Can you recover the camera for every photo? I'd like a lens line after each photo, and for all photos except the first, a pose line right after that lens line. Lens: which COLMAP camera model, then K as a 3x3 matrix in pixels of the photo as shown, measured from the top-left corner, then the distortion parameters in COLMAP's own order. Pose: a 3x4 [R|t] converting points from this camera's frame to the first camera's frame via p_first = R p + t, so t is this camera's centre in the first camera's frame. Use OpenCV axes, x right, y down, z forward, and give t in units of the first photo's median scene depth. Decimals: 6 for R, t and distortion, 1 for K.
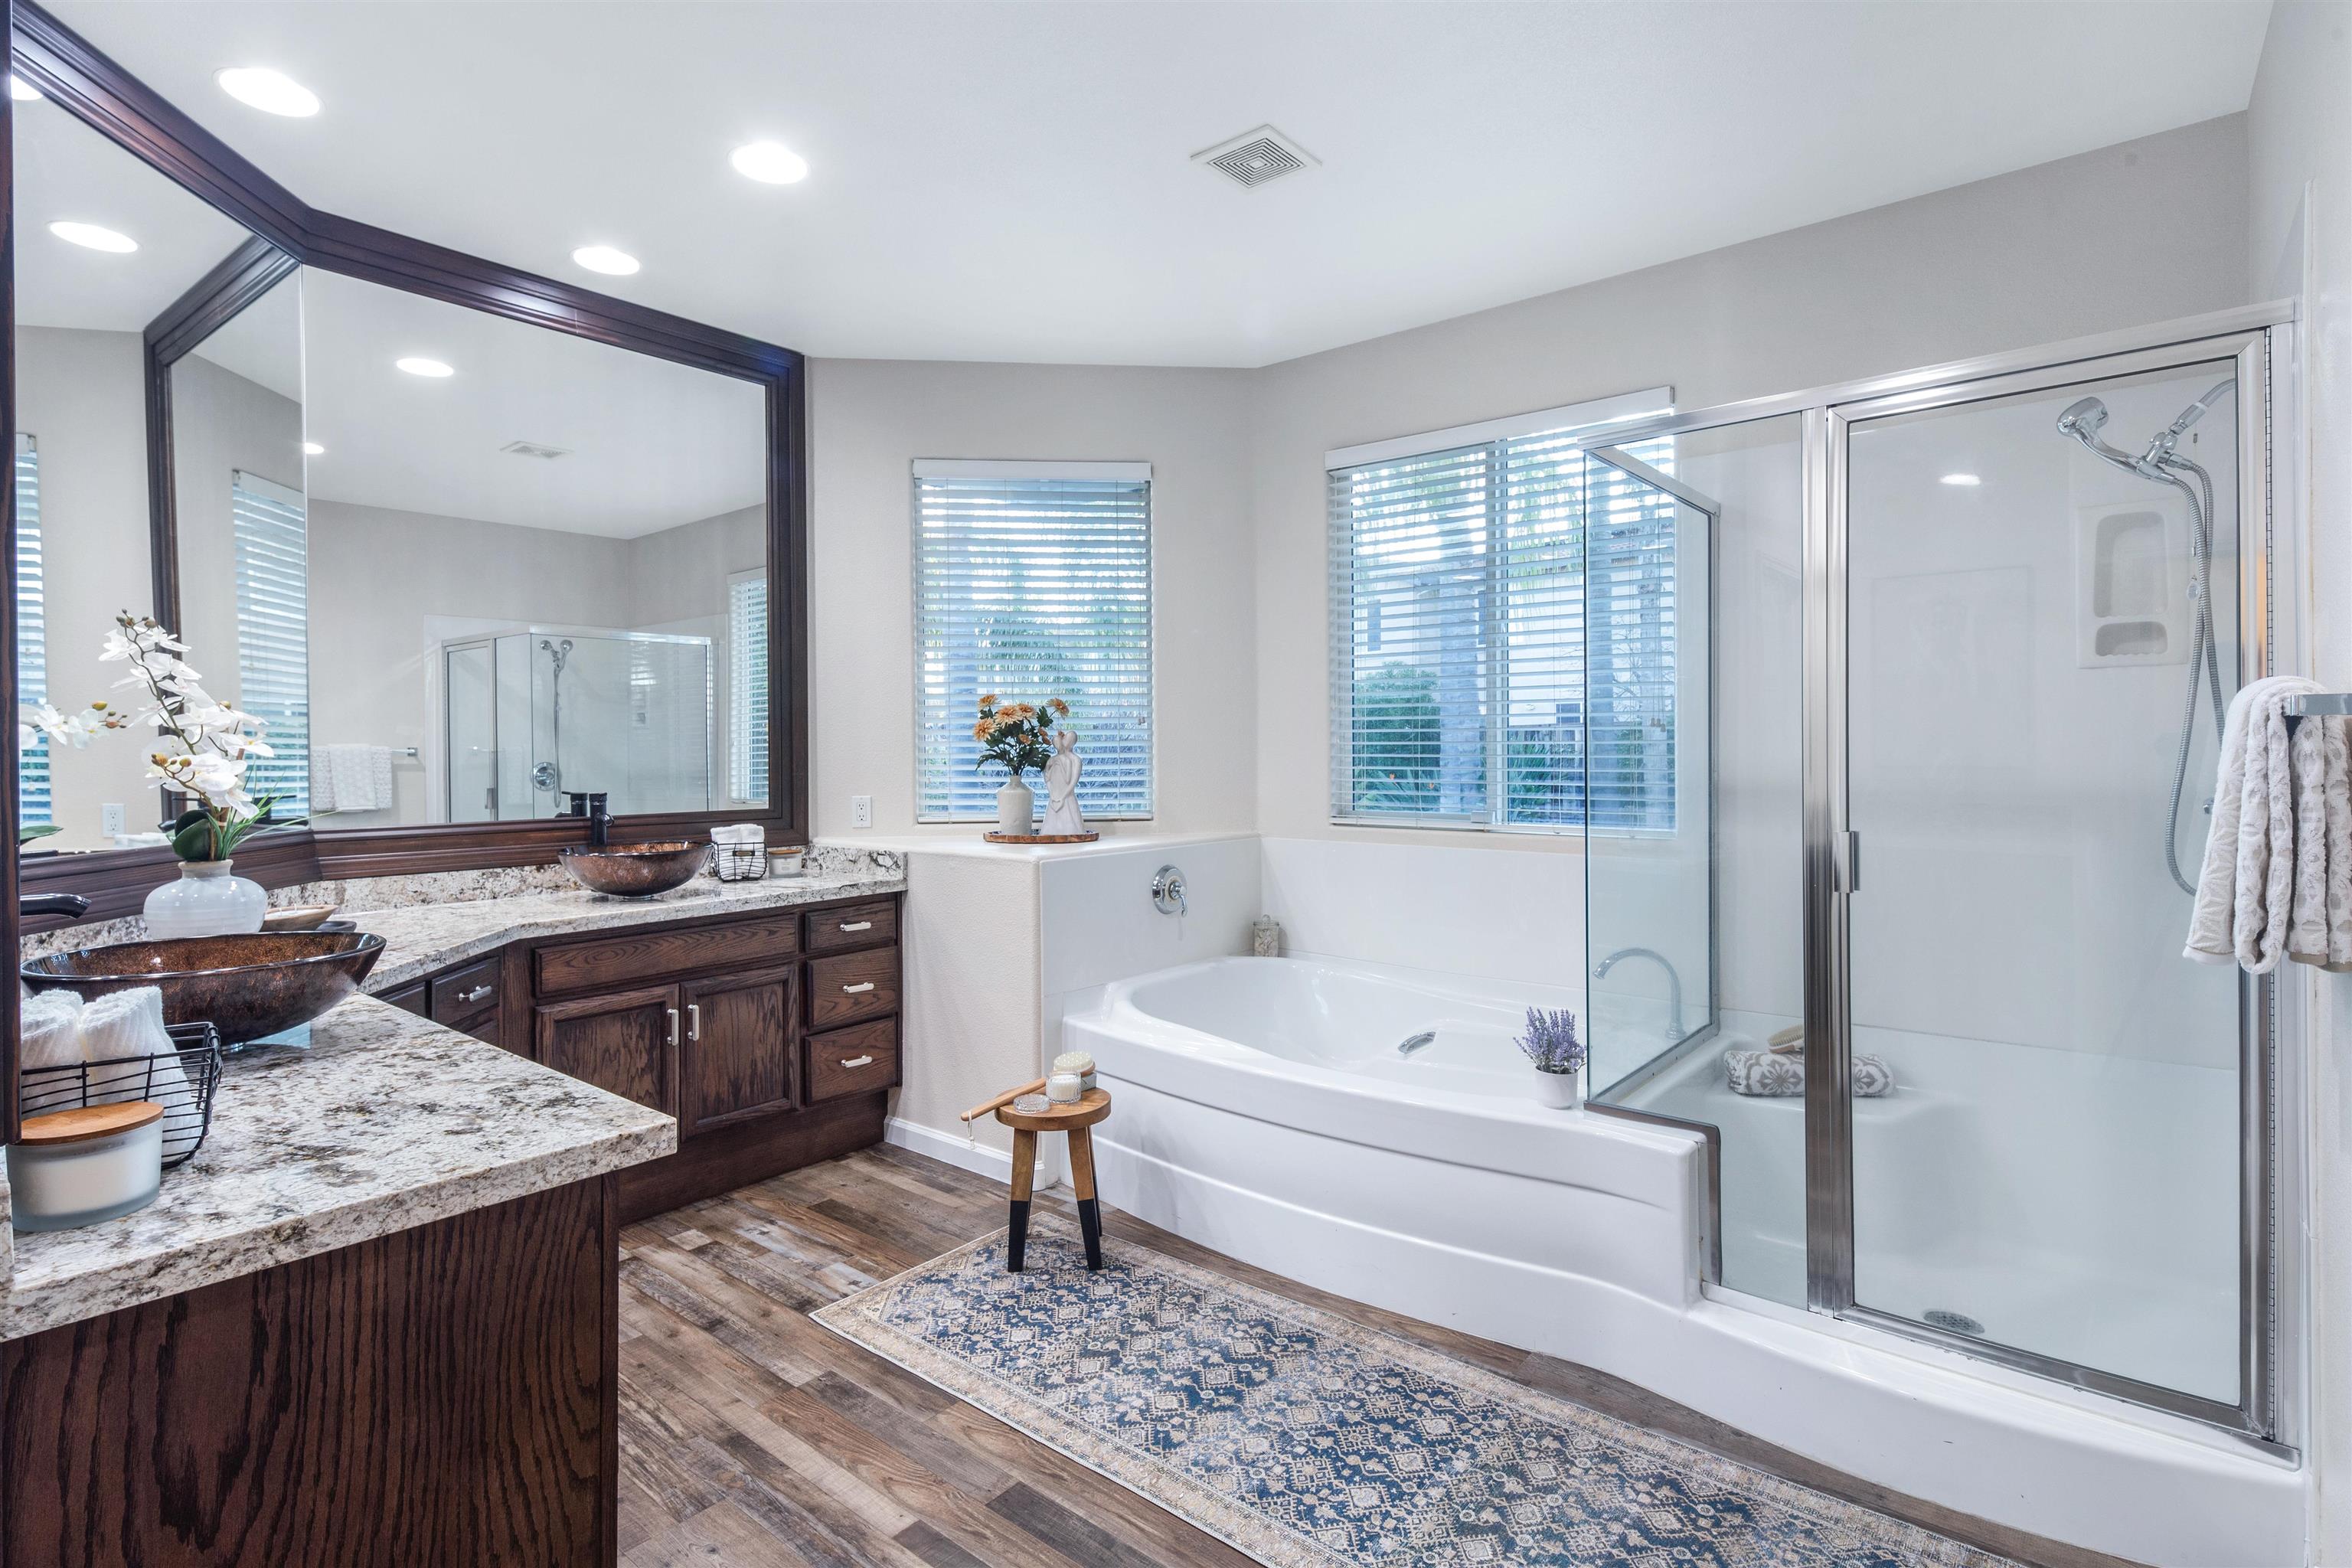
lens RADIAL K [[1169.1, 0, 1180.7], [0, 1169.1, 778.6], [0, 0, 1]] dist [0.012148, -0.003782]
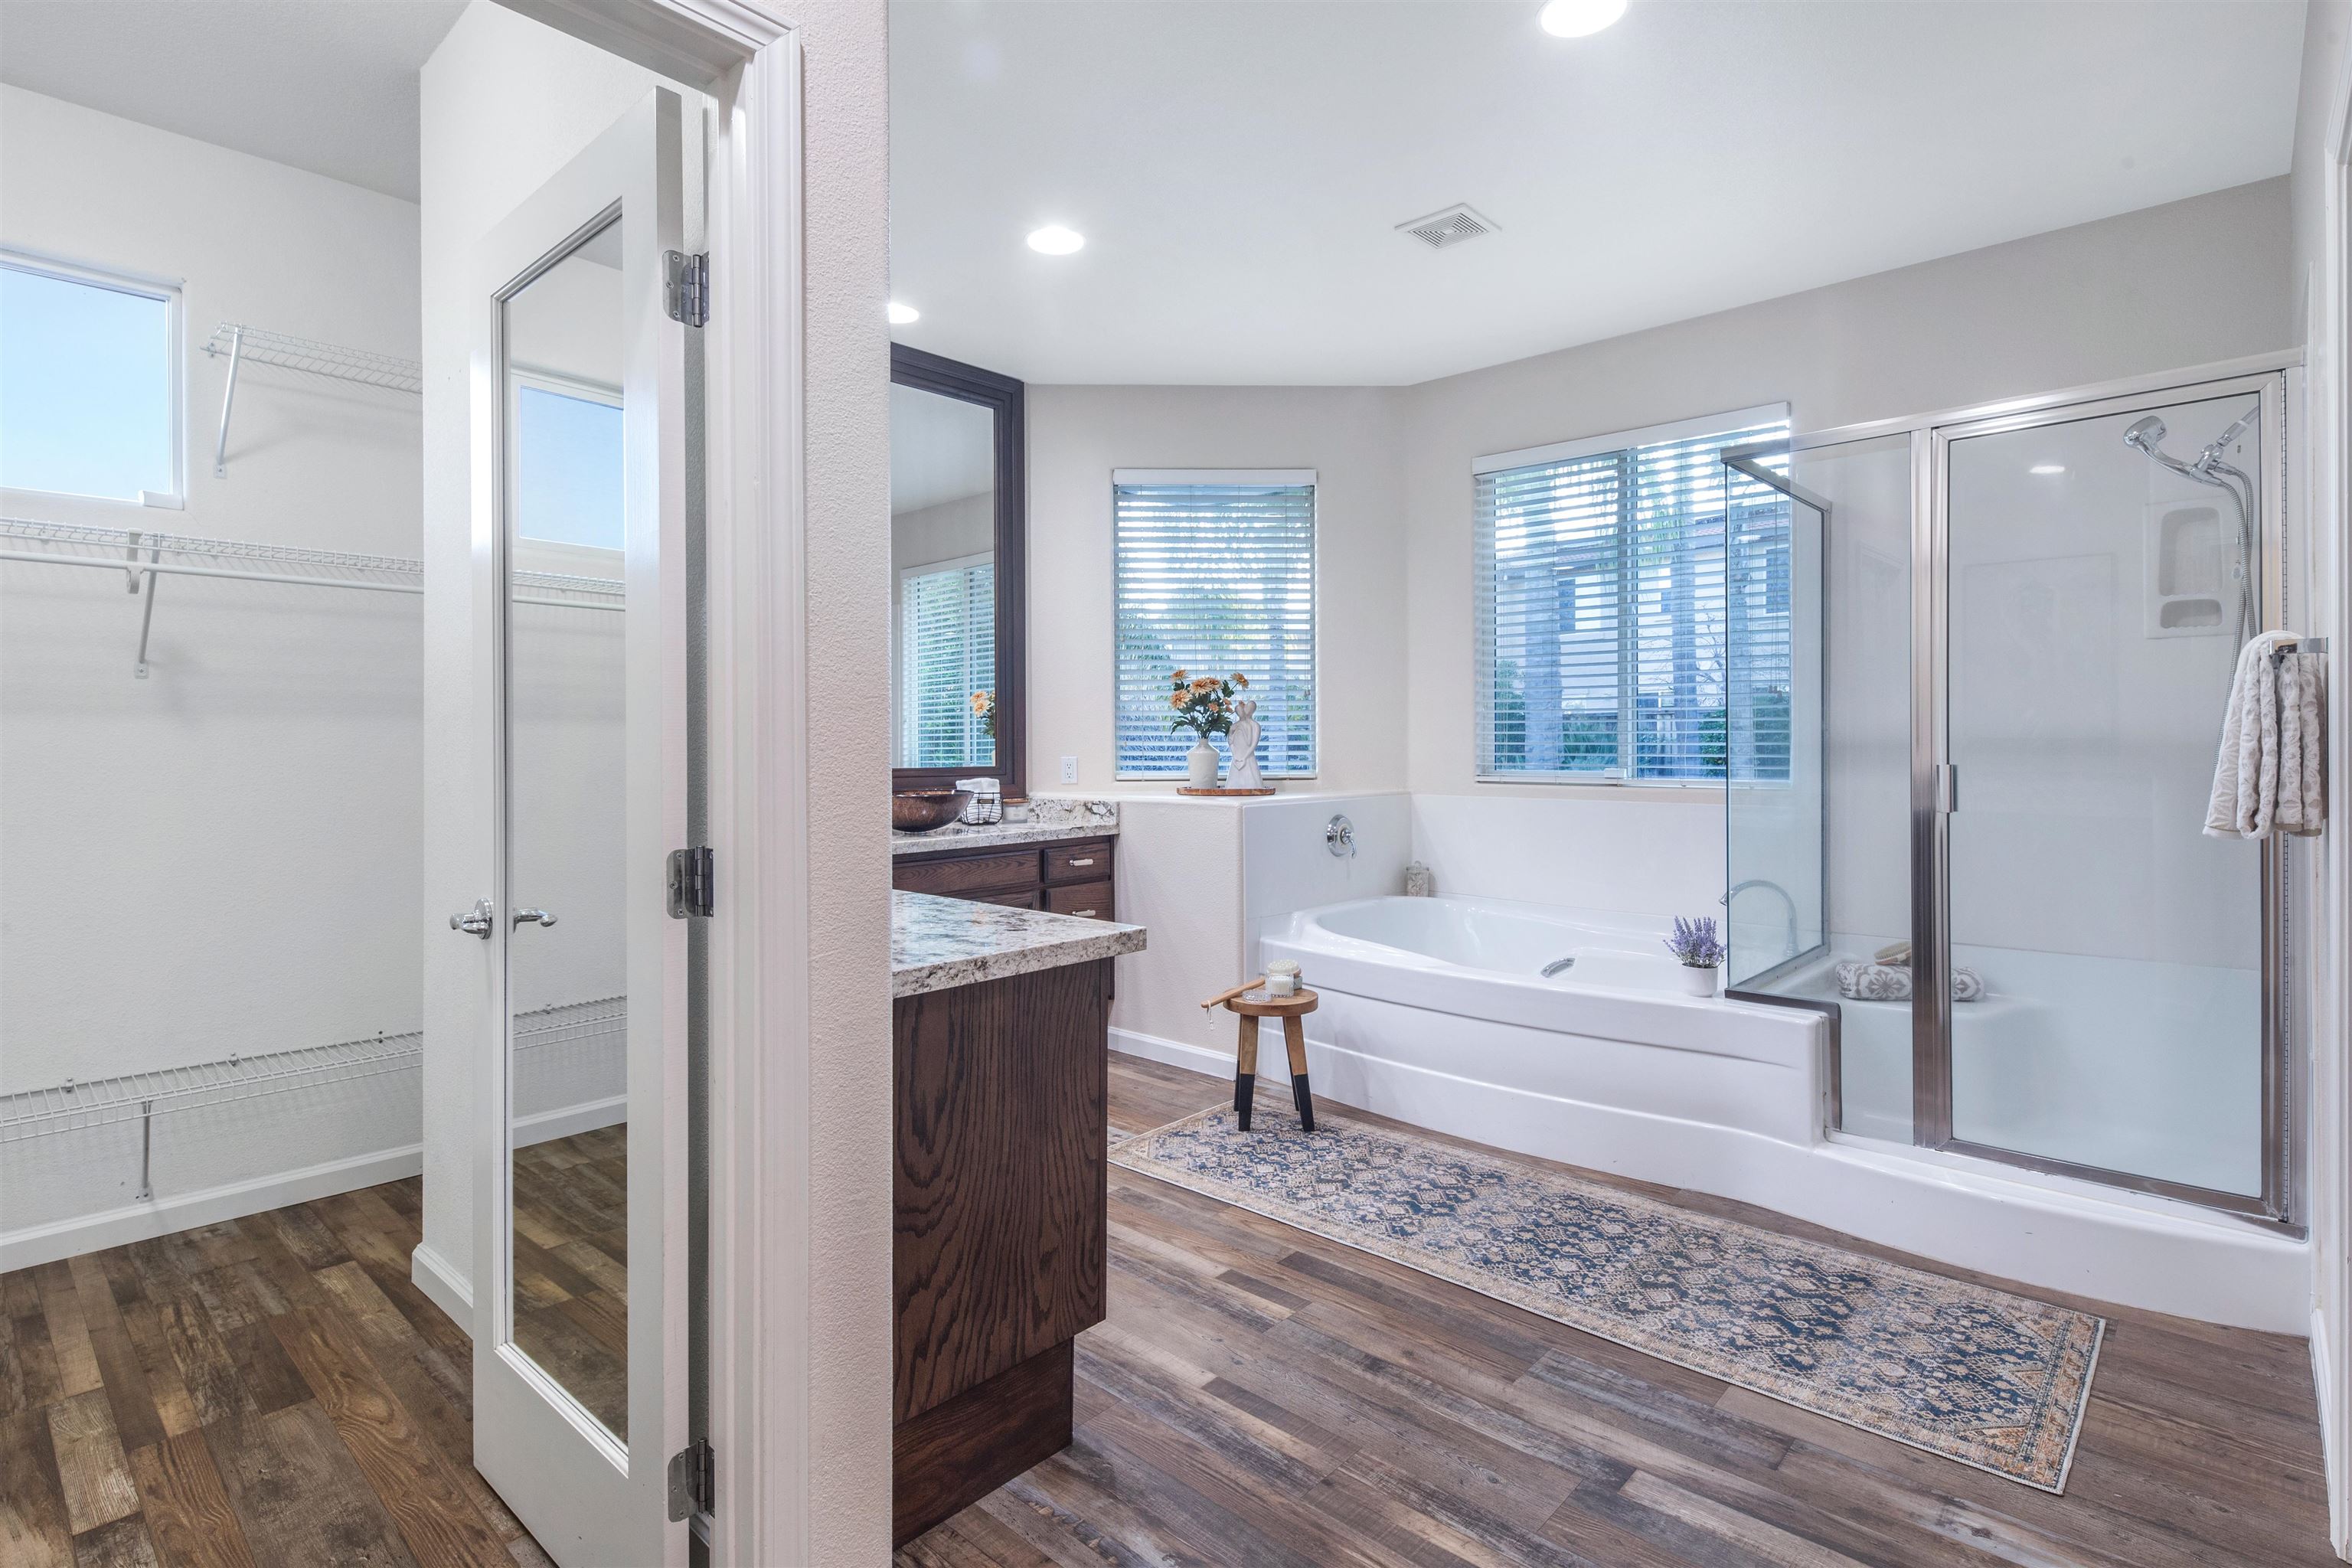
lens RADIAL K [[1169.1, 0, 1175.4], [0, 1169.1, 768.4], [0, 0, 1]] dist [0.012148, -0.003782]
pose [[0.998426, 0.003063, -0.055999, -0.161022], [-0.003222, 0.999991, -0.002734, 0.046701], [0.055990, 0.002910, 0.998427, -0.260509]]
